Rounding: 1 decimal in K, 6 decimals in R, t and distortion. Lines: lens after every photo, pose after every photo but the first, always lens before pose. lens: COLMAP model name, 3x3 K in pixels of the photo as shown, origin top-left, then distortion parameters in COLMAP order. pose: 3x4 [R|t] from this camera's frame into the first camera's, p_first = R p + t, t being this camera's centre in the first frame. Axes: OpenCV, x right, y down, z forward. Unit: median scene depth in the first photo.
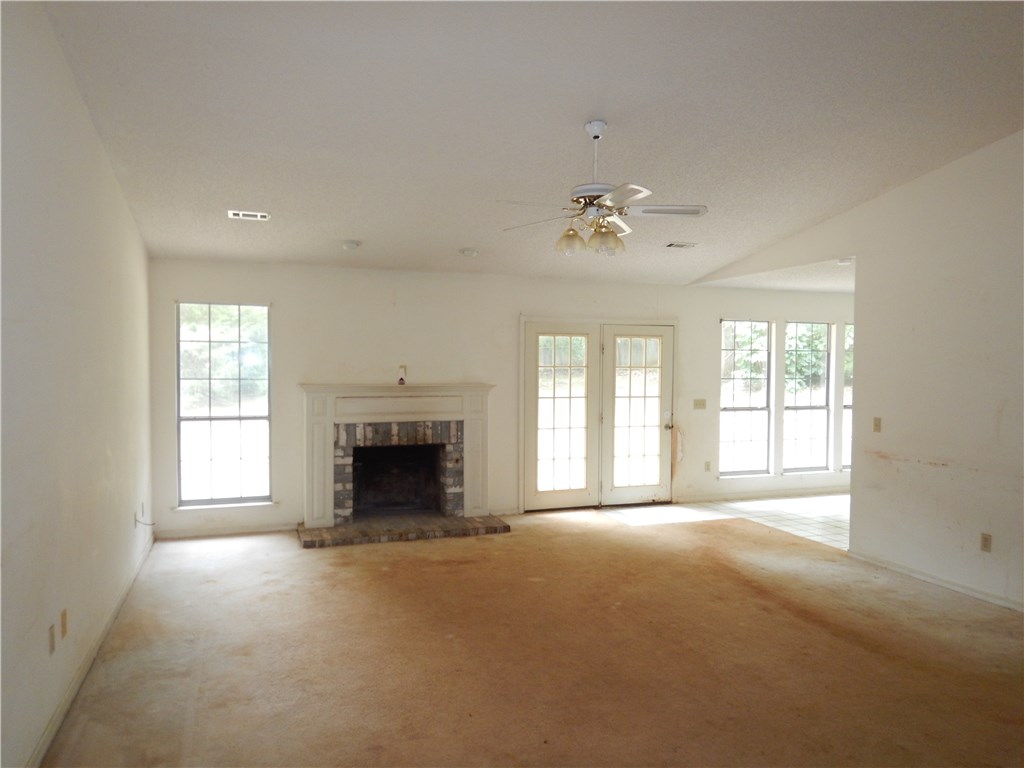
lens RADIAL K [[721.7, 0, 511.0], [0, 721.7, 385.0], [0, 0, 1]] dist [-0.018645, -0.001678]
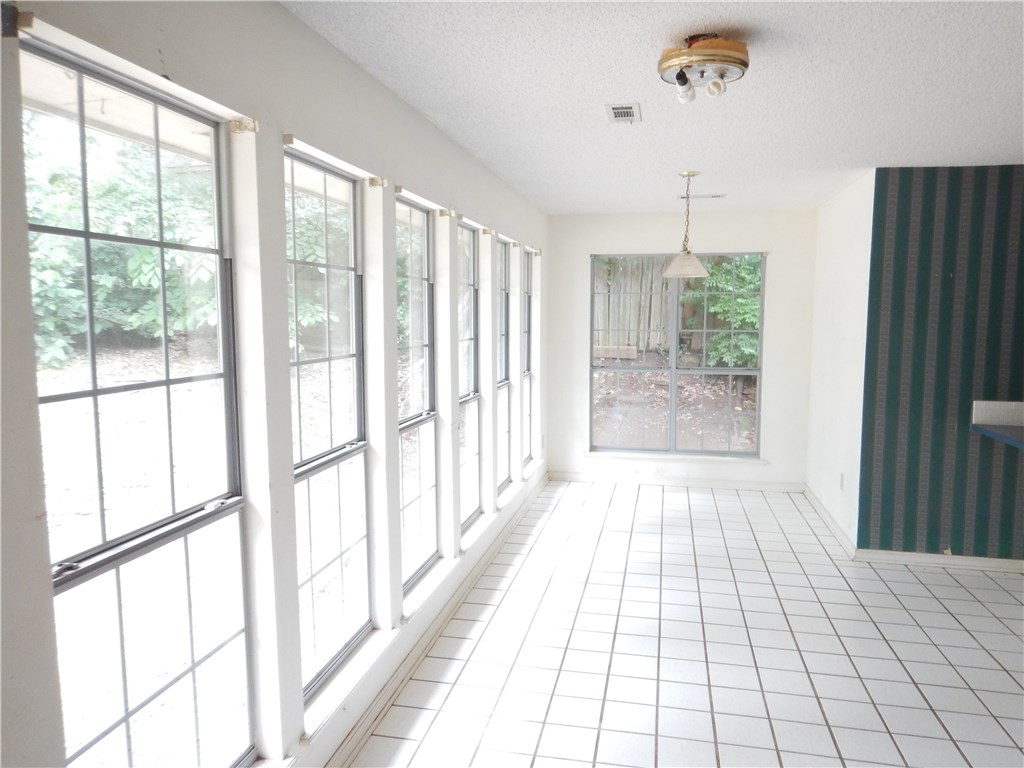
lens RADIAL K [[721.7, 0, 511.8], [0, 721.7, 388.2], [0, 0, 1]] dist [-0.018645, -0.001678]
pose [[0.523800, -0.096558, 0.846351, 0.104133], [0.035227, 0.995160, 0.091734, -0.011633], [-0.851113, -0.018236, 0.524666, 0.403462]]
